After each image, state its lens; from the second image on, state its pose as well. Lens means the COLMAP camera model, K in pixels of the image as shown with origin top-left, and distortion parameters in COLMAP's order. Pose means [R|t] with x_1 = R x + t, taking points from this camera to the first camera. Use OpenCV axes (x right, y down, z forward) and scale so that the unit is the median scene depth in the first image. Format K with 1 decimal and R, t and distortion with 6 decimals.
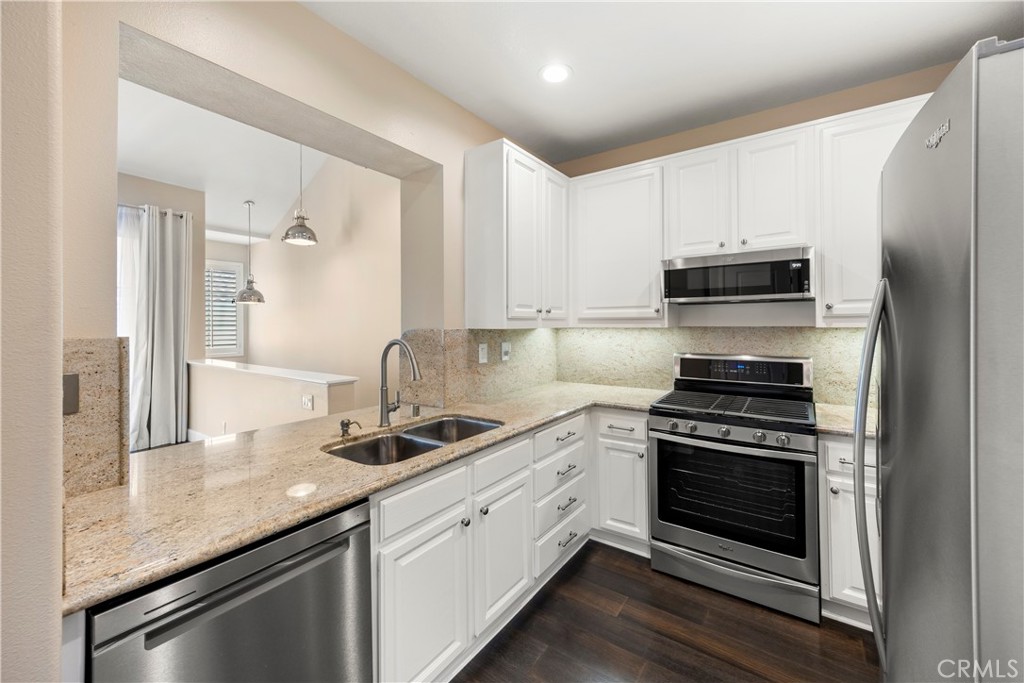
lens RADIAL K [[407.2, 0, 514.5], [0, 407.2, 325.7], [0, 0, 1]] dist [0.003939, 0.000066]
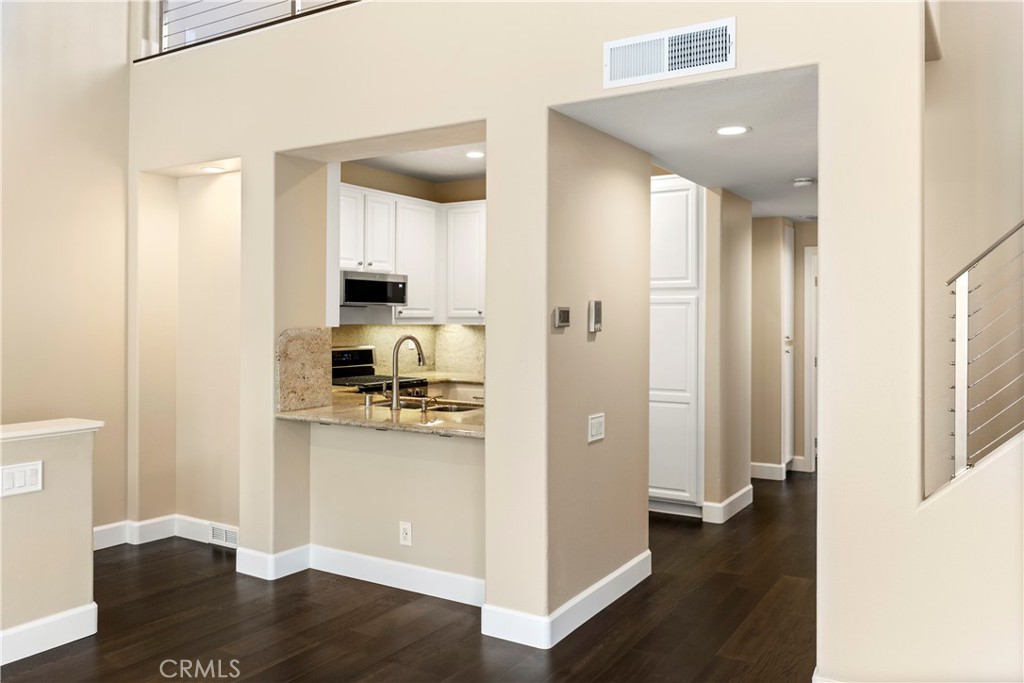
lens RADIAL K [[806.5, 0, 514.1], [0, 806.5, 320.1], [0, 0, 1]] dist [-0.001762, 0.001618]
pose [[-0.064685, 0.003182, 0.997901, -2.186446], [-0.000395, 0.999995, -0.003215, -0.003428], [-0.997906, -0.000602, -0.064683, 0.667502]]
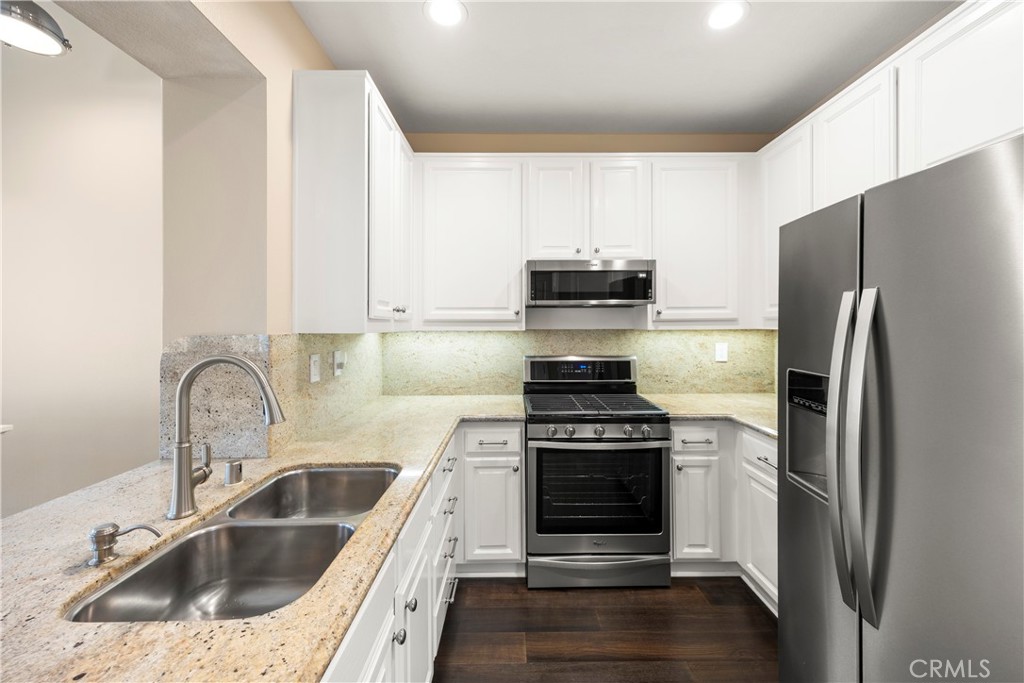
lens RADIAL K [[407.2, 0, 514.5], [0, 407.2, 325.7], [0, 0, 1]] dist [0.003939, 0.000066]
pose [[0.811744, 0.003115, 0.584006, -0.231553], [0.001091, 0.999976, -0.006850, -0.000076], [-0.584013, 0.006197, 0.811721, 0.249808]]
